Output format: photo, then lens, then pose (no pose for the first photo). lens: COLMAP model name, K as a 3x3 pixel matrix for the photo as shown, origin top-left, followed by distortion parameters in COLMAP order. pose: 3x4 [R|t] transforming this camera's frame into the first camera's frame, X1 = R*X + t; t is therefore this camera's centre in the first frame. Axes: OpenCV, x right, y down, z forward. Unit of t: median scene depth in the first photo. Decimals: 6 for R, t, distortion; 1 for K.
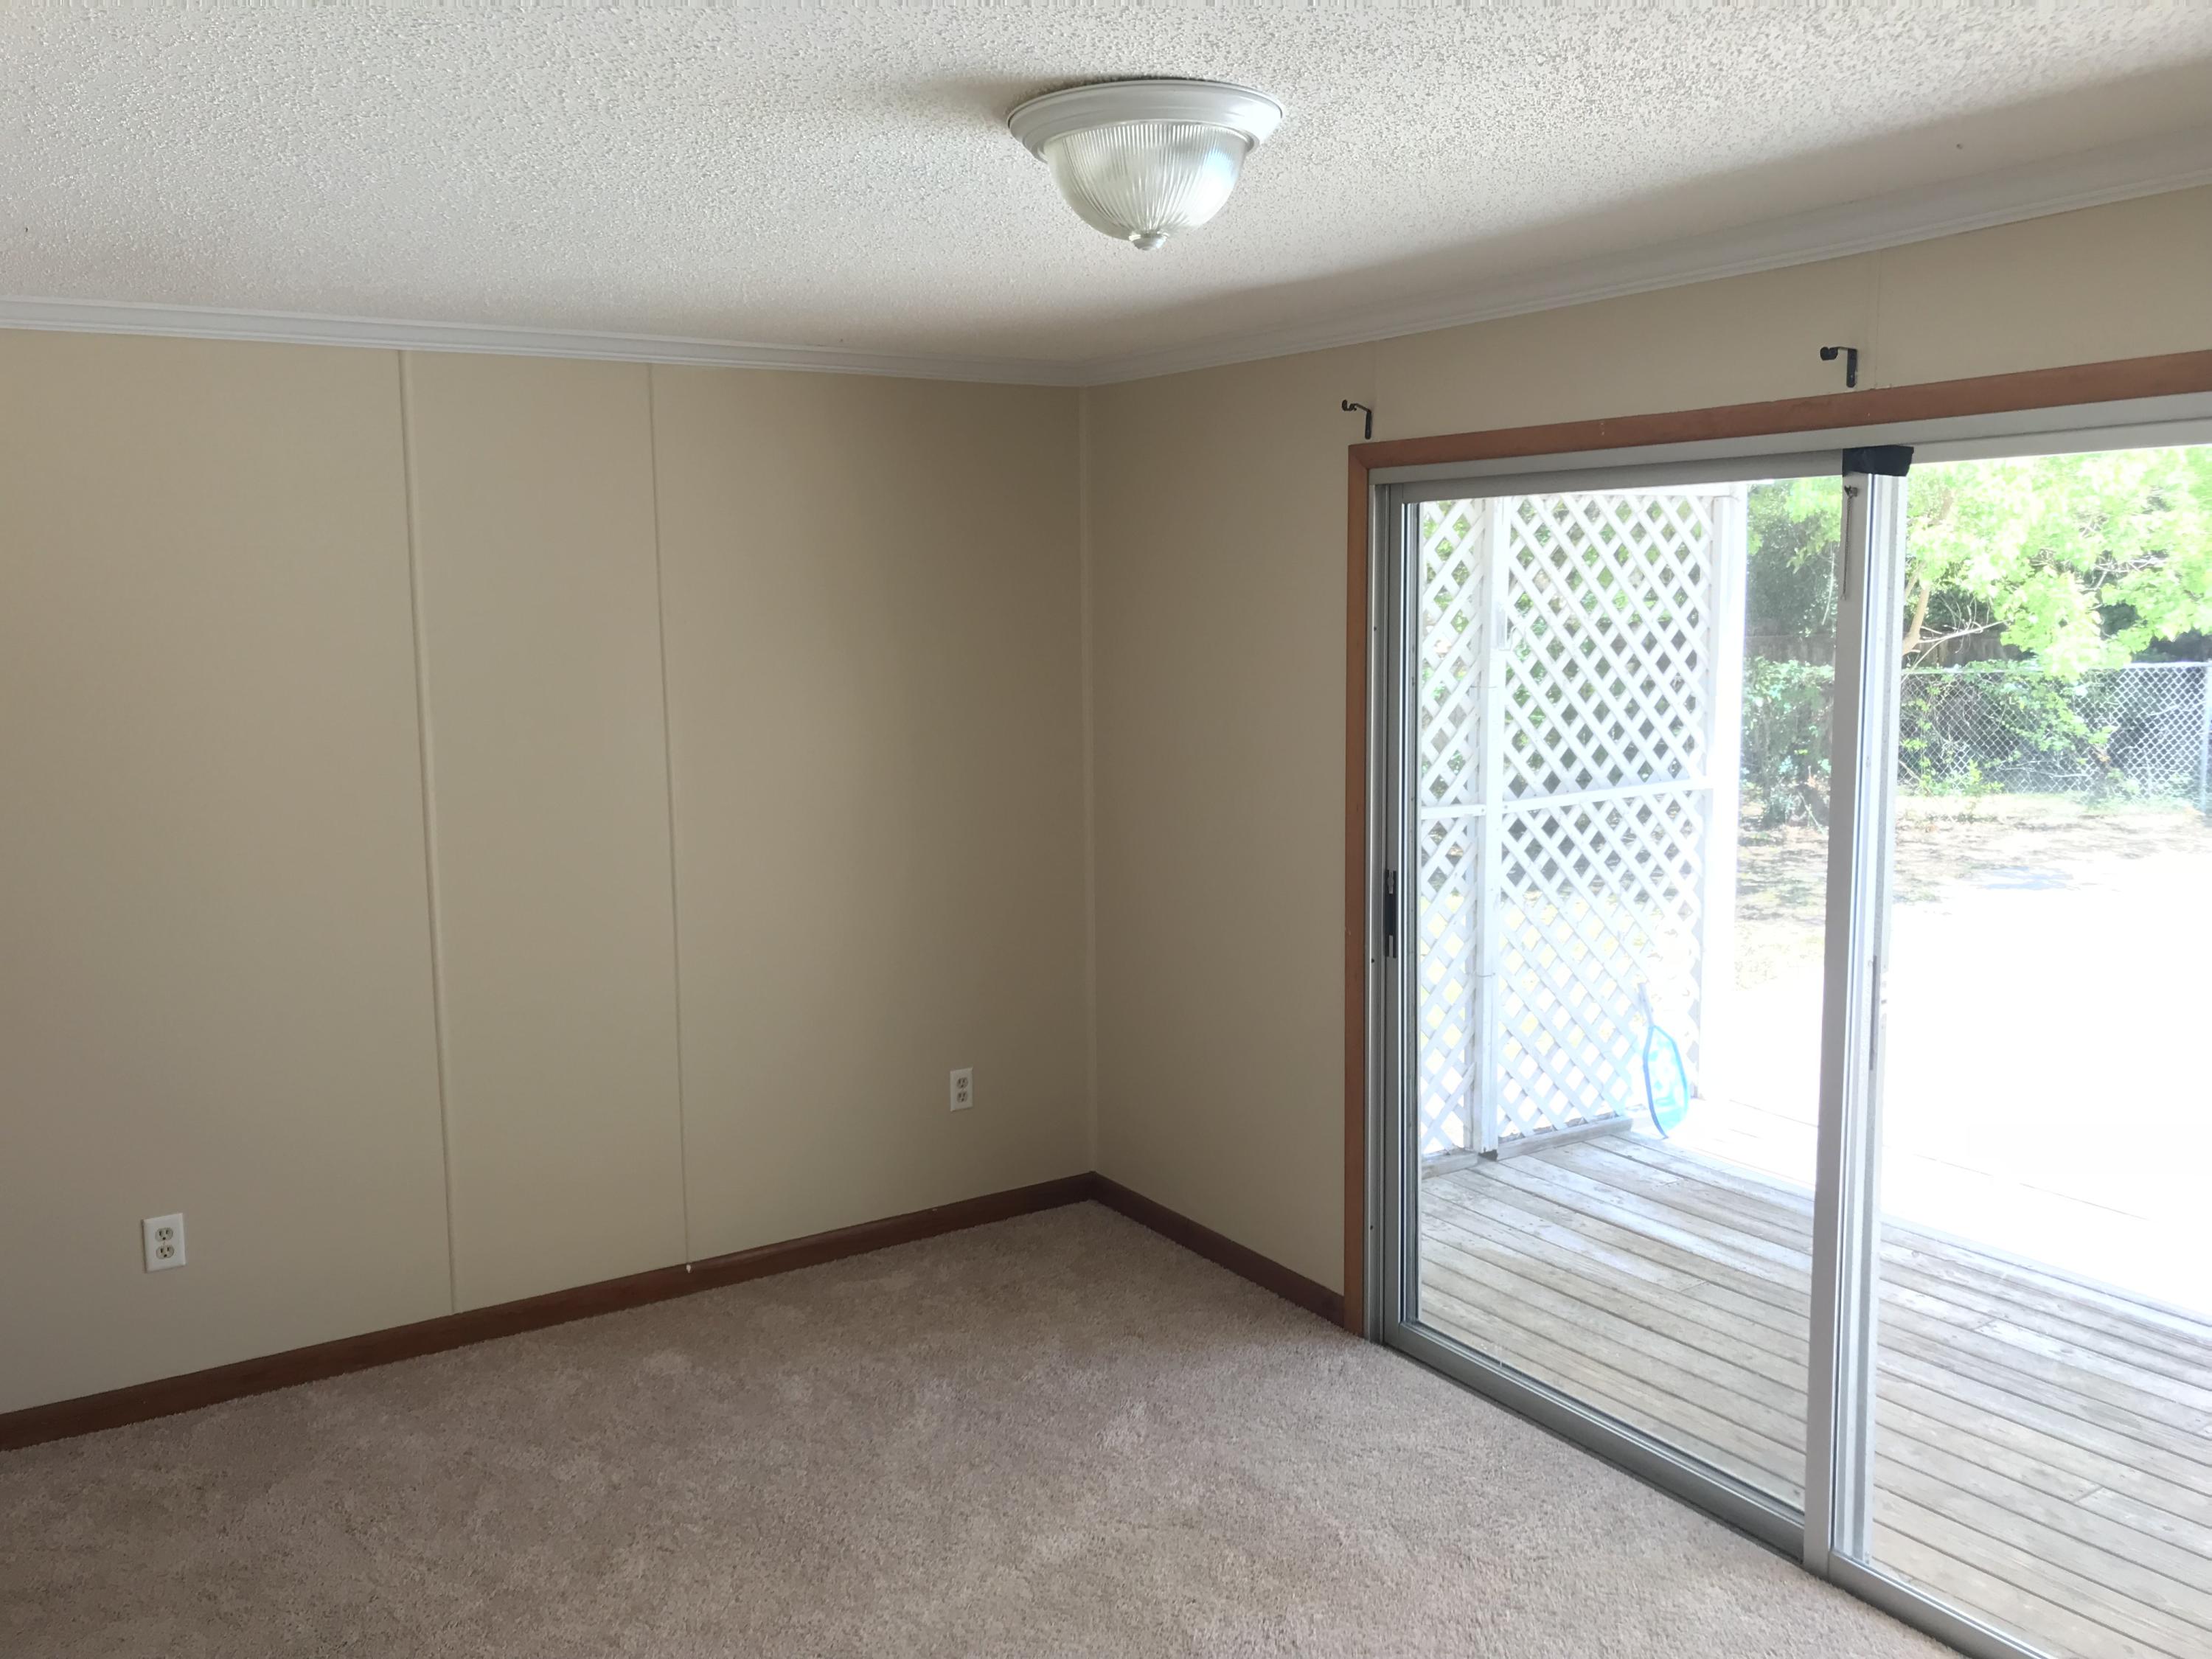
lens RADIAL K [[1841.7, 0, 1108.9], [0, 1841.7, 835.6], [0, 0, 1]] dist [0.014949, -0.004572]
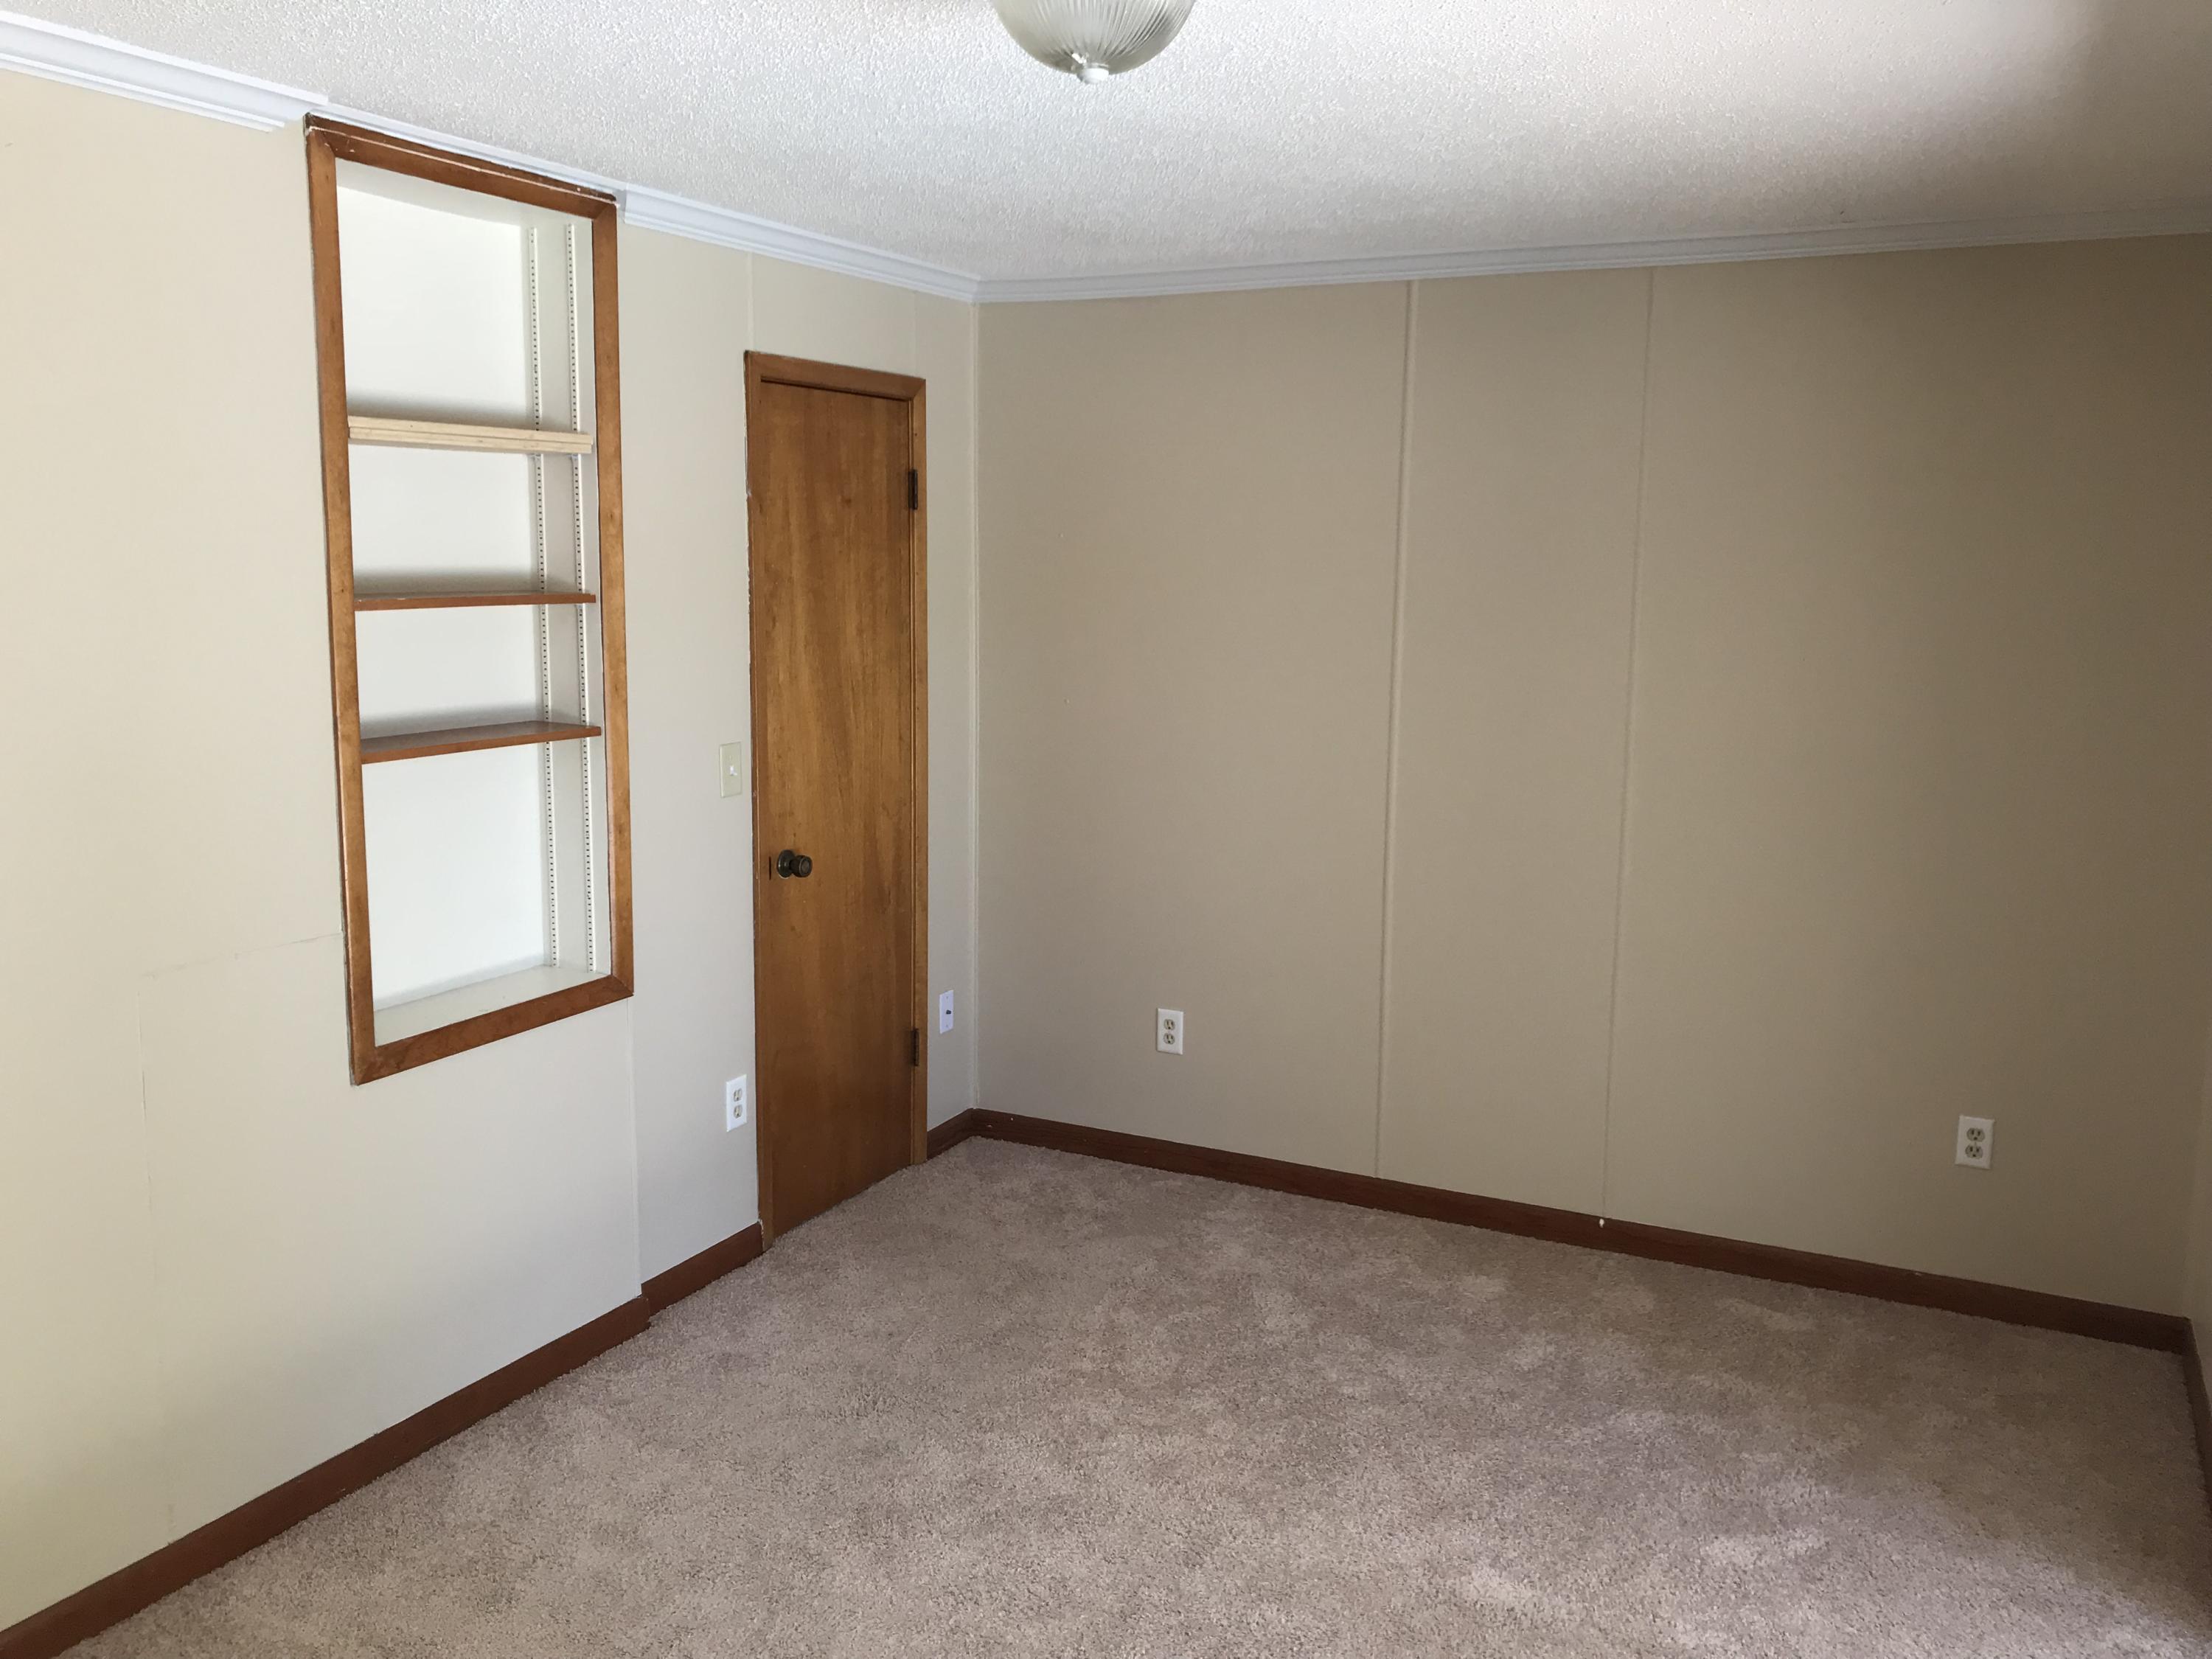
lens RADIAL K [[1841.7, 0, 1102.3], [0, 1841.7, 827.1], [0, 0, 1]] dist [0.014949, -0.004572]
pose [[0.518721, 0.157975, -0.840221, 0.464492], [-0.146070, 0.984706, 0.094963, -0.023622], [0.842373, 0.073471, 0.533863, 0.288403]]
